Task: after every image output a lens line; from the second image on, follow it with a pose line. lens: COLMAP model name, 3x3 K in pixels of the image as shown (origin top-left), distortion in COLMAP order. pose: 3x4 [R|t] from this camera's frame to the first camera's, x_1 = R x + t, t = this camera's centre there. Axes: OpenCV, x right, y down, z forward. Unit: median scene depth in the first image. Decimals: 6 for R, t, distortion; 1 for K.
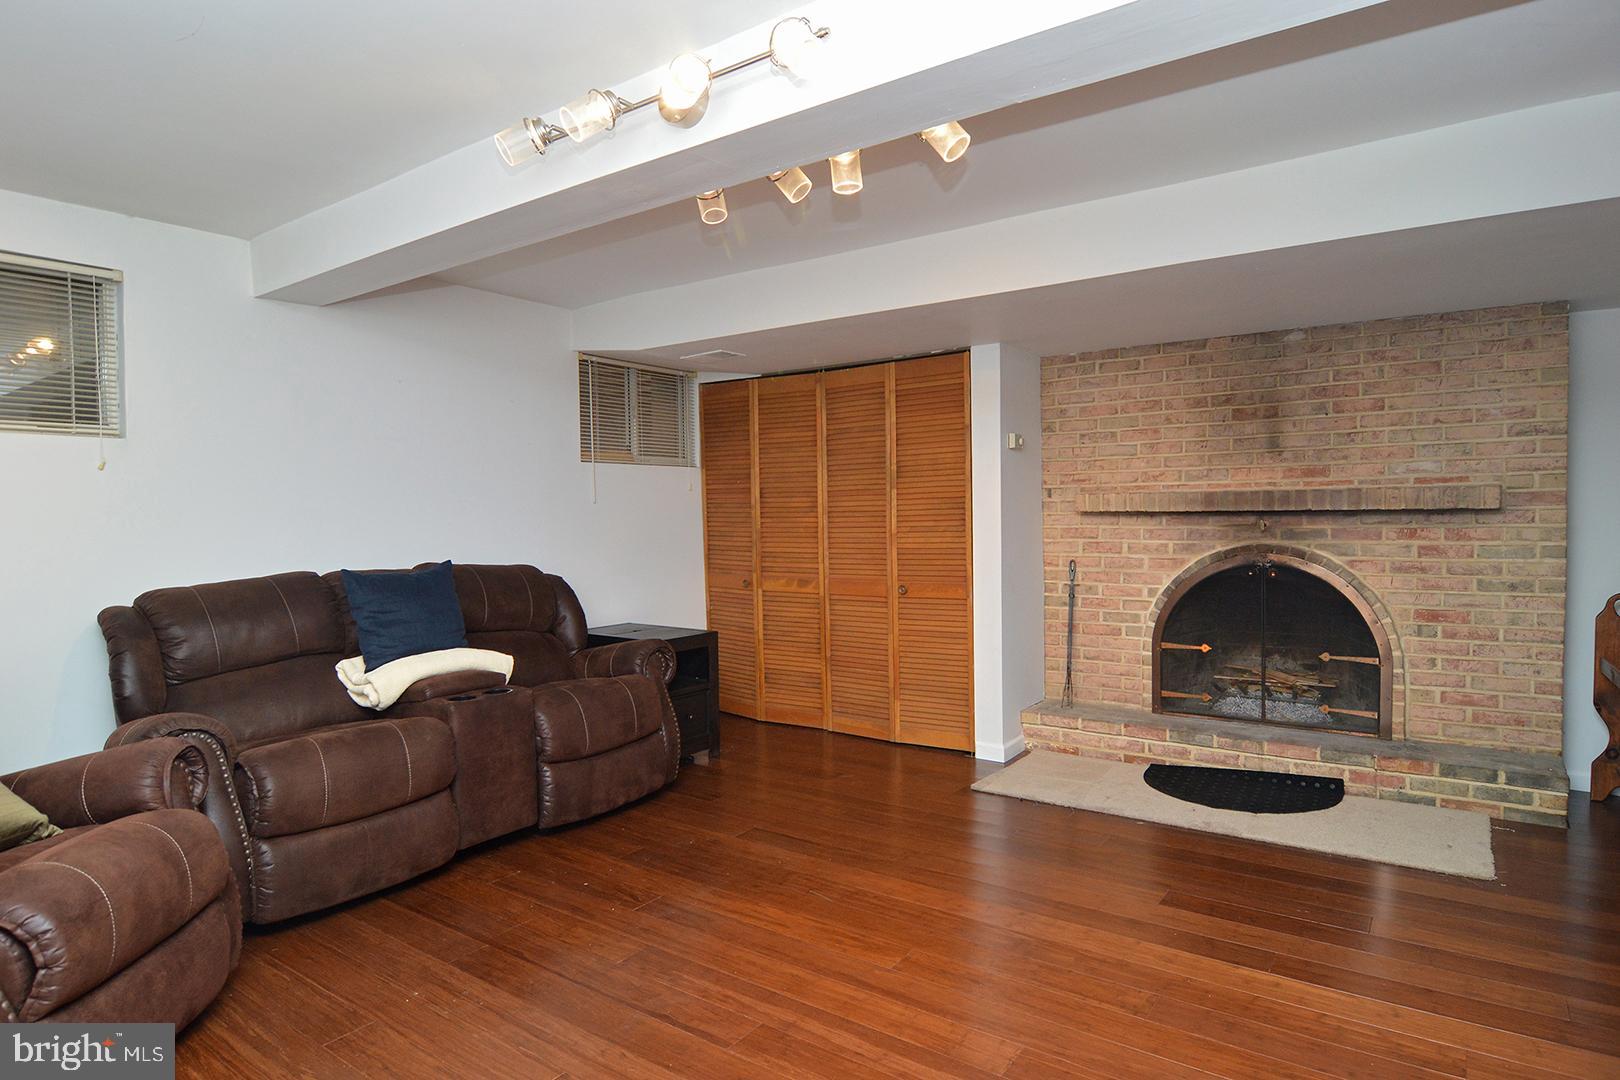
lens RADIAL K [[887.2, 0, 810.6], [0, 887.2, 535.4], [0, 0, 1]] dist [-0.008466, -0.003040]
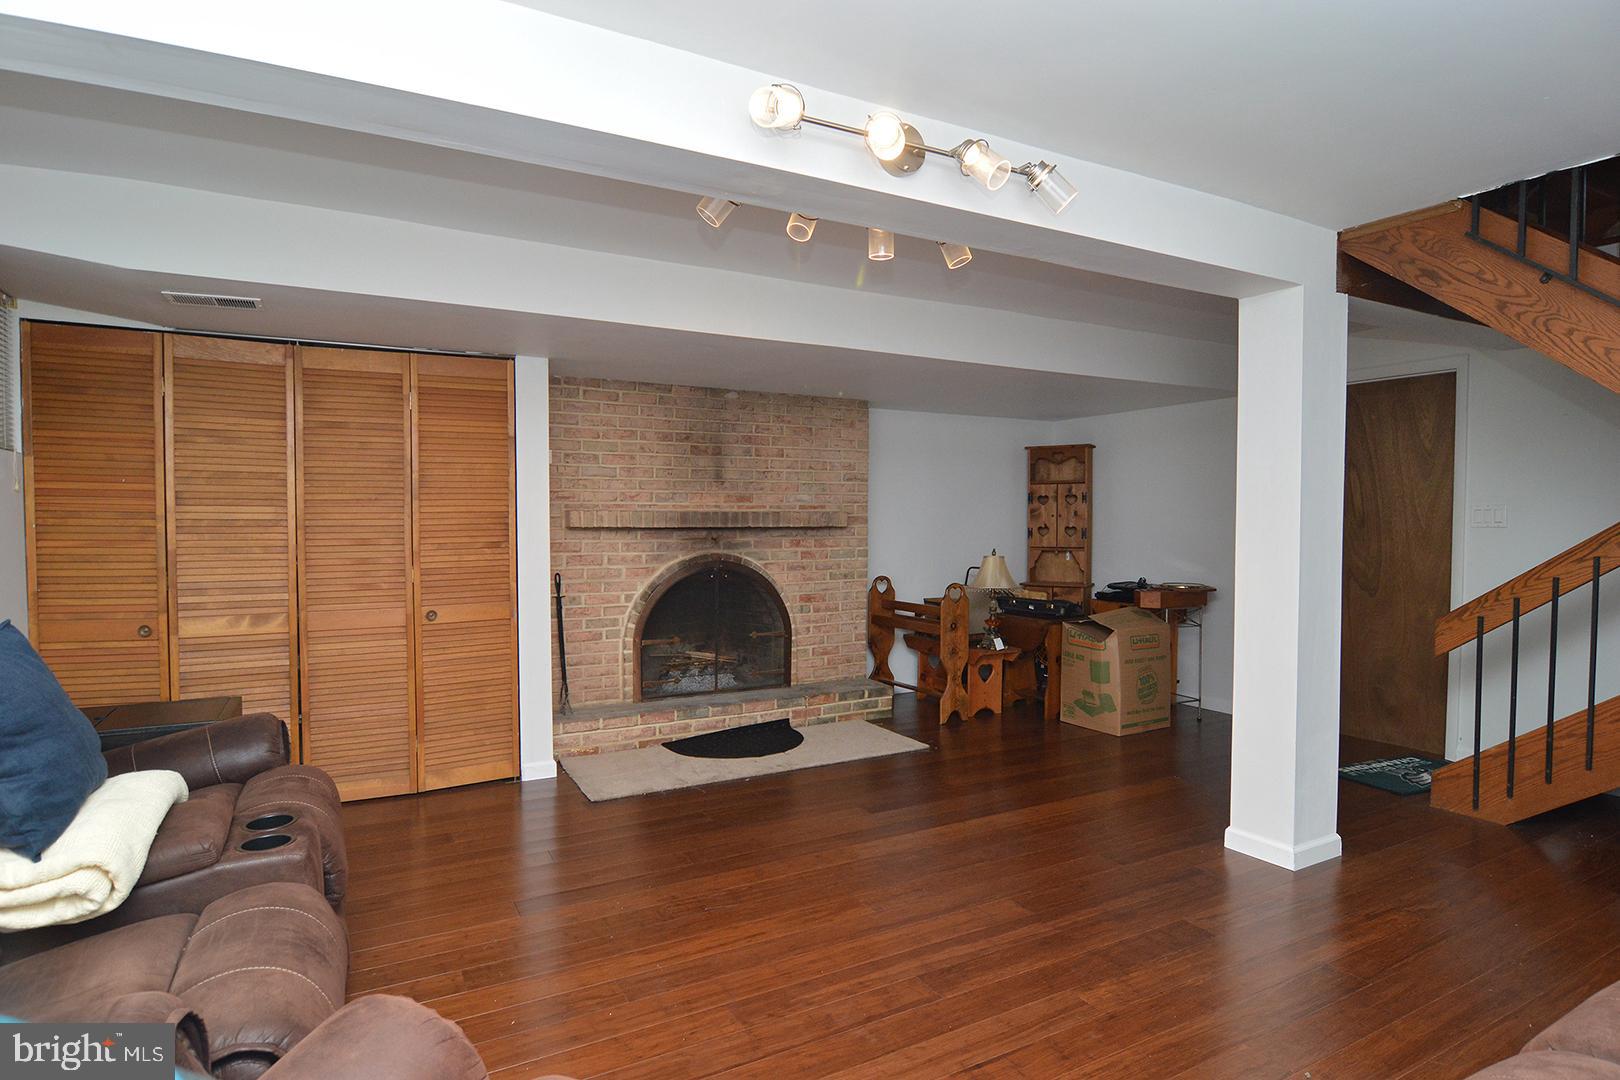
lens RADIAL K [[887.2, 0, 811.7], [0, 887.2, 544.8], [0, 0, 1]] dist [-0.008466, -0.003040]
pose [[0.436565, -0.016274, 0.899526, -0.592120], [0.016273, 0.999816, 0.010191, -0.013236], [-0.899526, 0.010189, 0.436749, 0.316002]]
